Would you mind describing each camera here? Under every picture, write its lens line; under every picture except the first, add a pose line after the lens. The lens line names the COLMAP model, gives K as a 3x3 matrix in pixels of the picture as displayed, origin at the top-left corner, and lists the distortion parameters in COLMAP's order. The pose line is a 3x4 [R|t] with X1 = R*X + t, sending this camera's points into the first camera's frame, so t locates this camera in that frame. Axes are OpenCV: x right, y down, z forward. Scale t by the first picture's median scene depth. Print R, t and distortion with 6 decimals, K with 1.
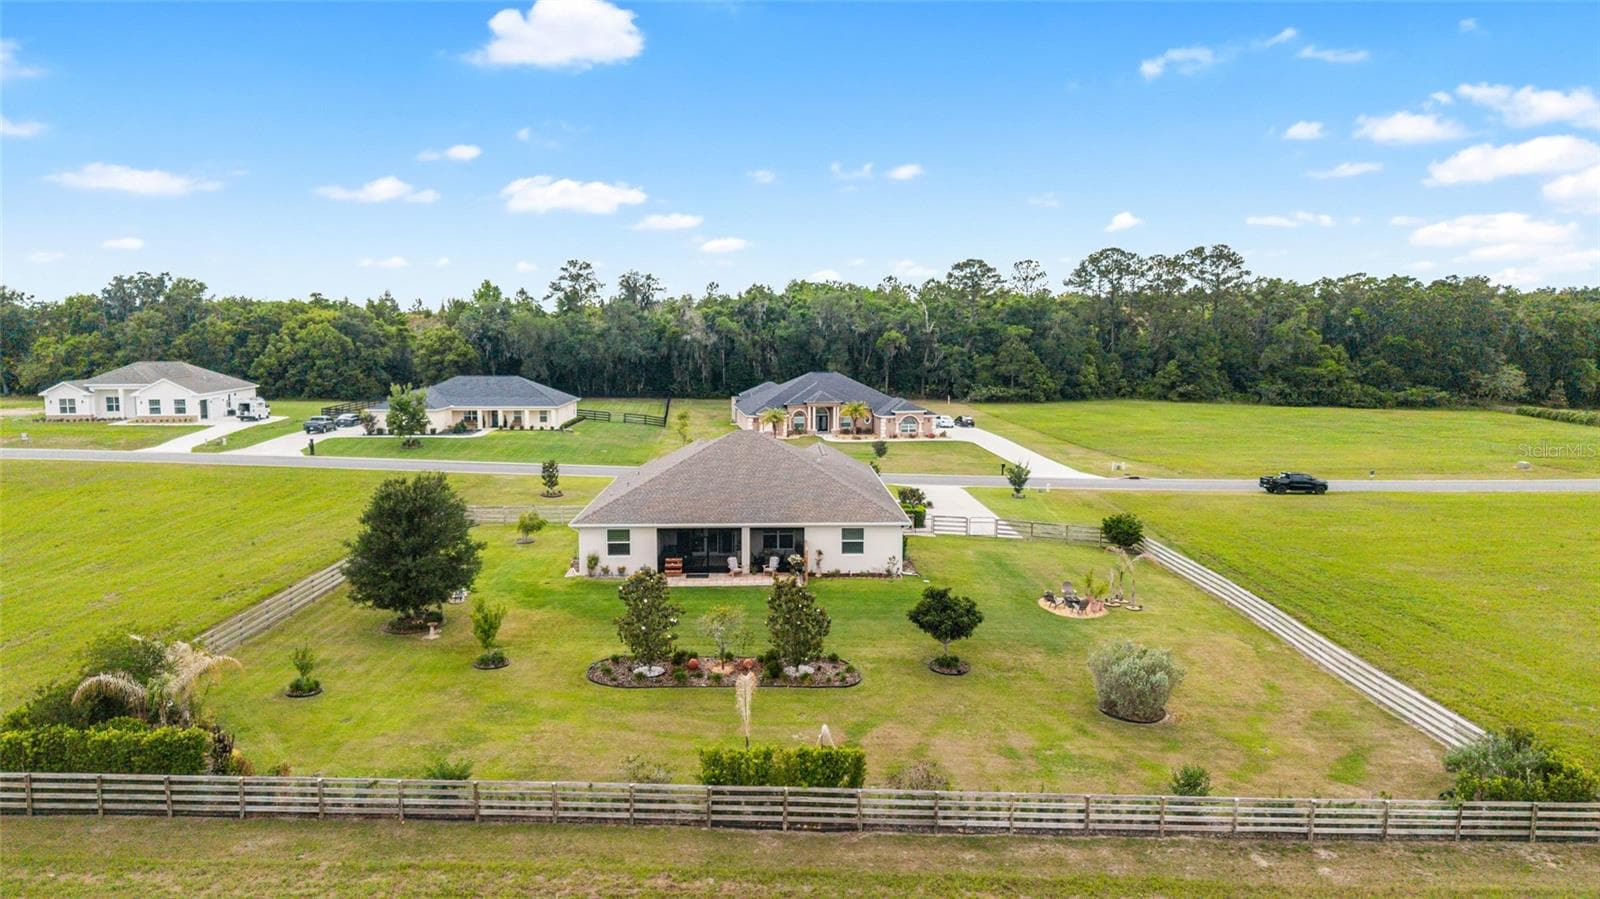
lens RADIAL K [[1064.6, 0, 800.0], [0, 1064.6, 449.5], [0, 0, 1]] dist [0.076506, -0.116476]
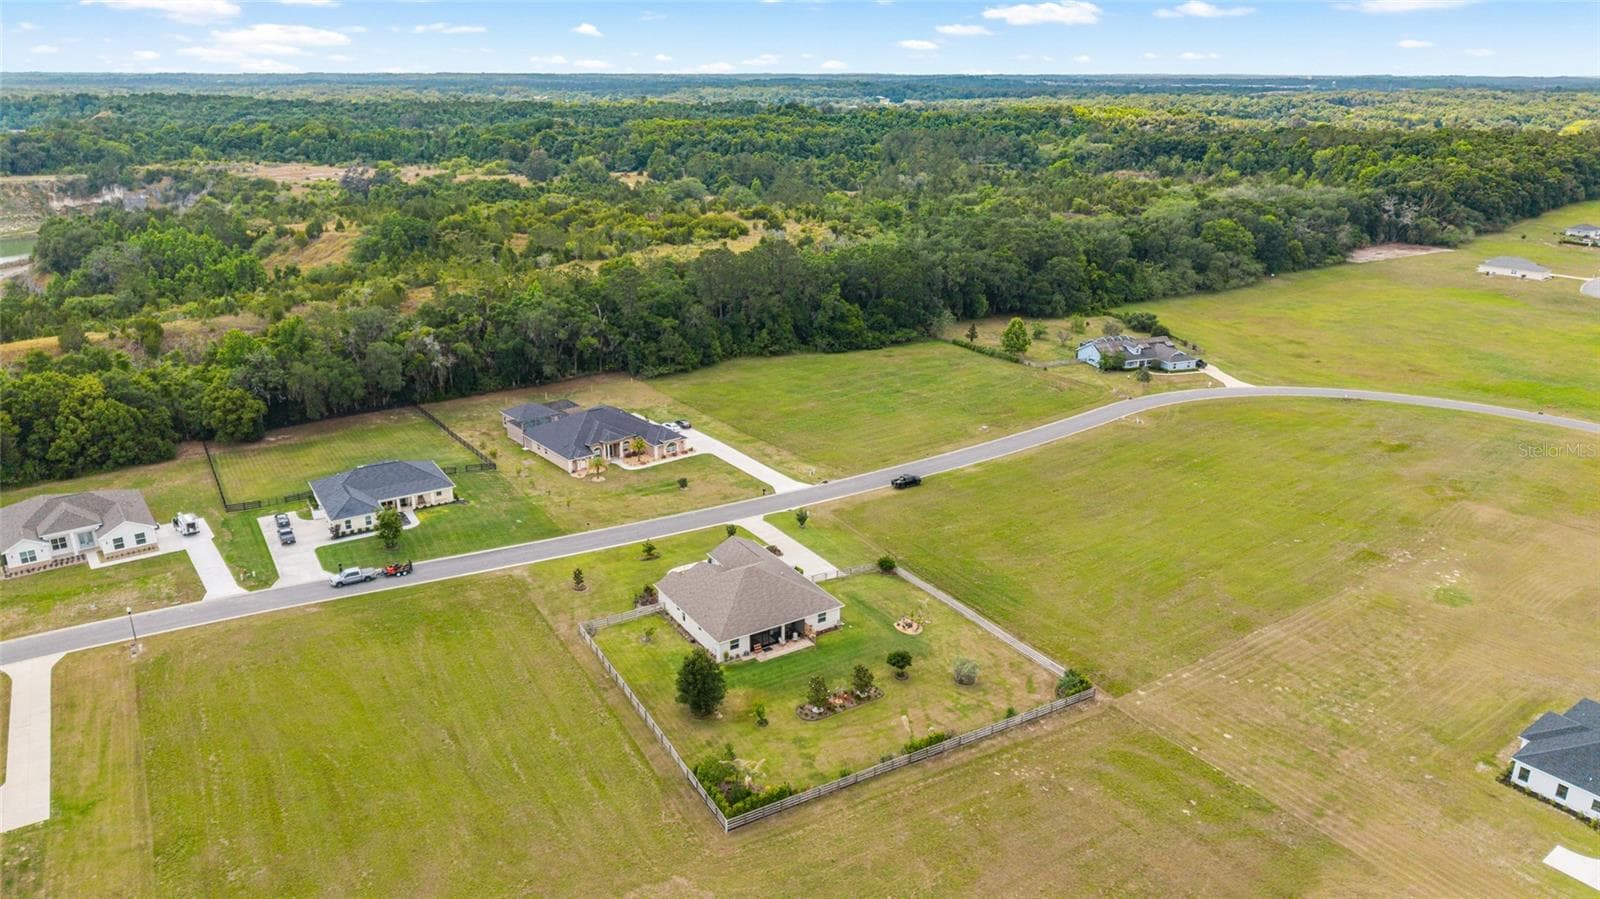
lens RADIAL K [[1051.1, 0, 800.0], [0, 1051.1, 449.5], [0, 0, 1]] dist [0.076950, -0.106735]
pose [[0.862165, -0.167463, 0.478149, -0.346248], [0.057399, 0.970001, 0.236227, -0.274549], [-0.503365, -0.176221, 0.845914, -0.290839]]
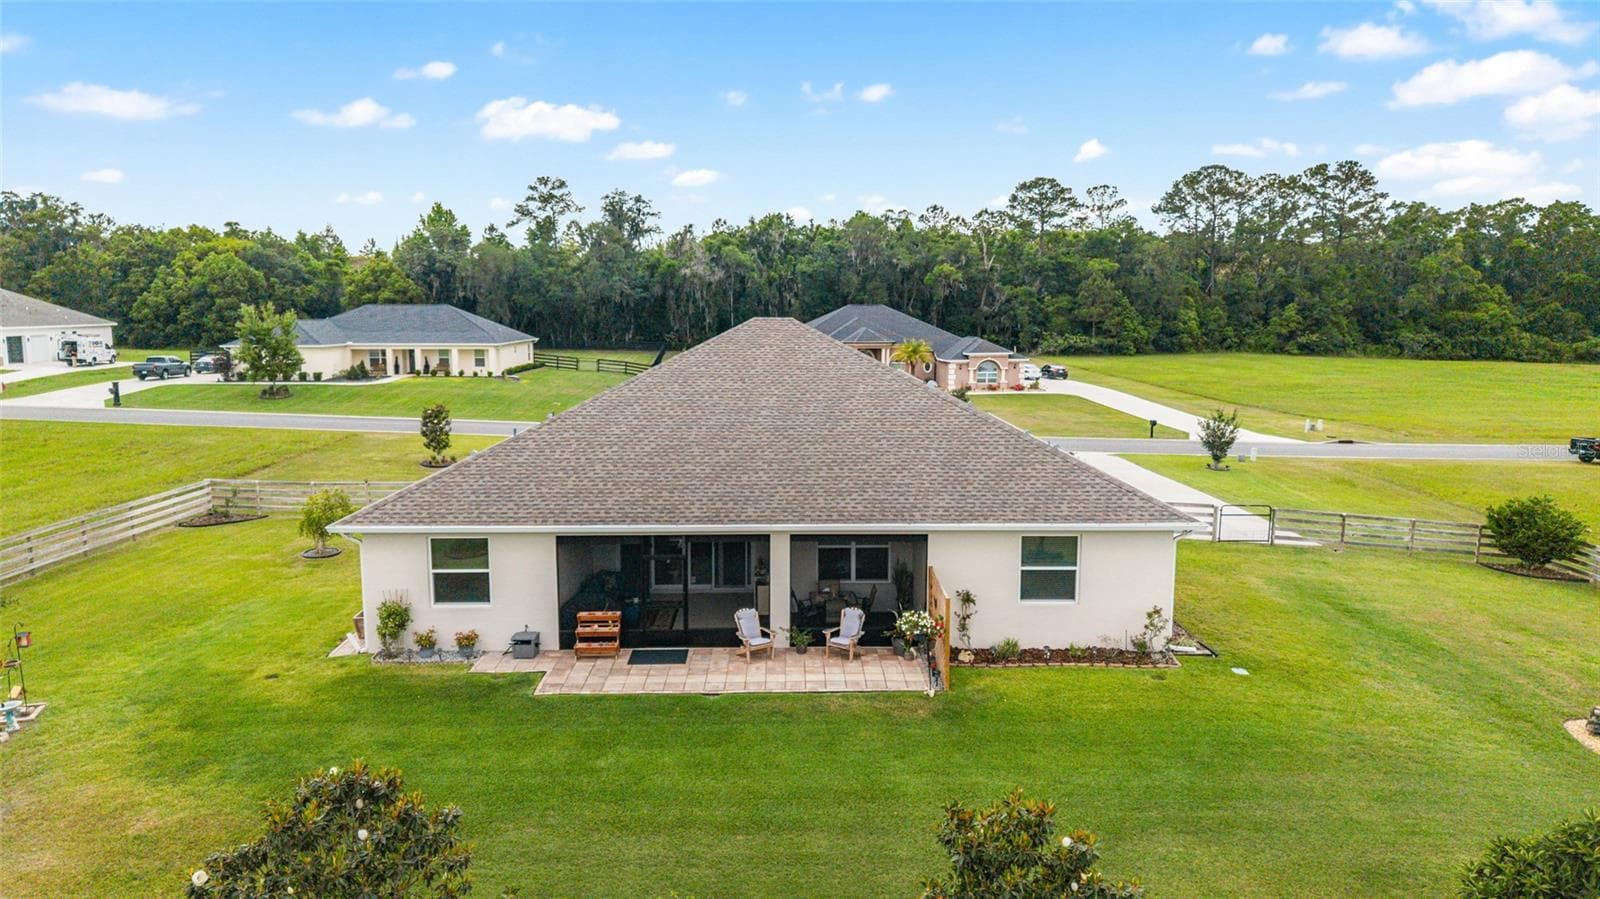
lens RADIAL K [[1064.6, 0, 800.0], [0, 1064.6, 449.5], [0, 0, 1]] dist [0.076506, -0.116476]
pose [[0.999956, 0.000987, -0.009325, -0.013232], [-0.000808, 0.999815, 0.019235, 0.011259], [0.009343, -0.019226, 0.999772, 0.199730]]
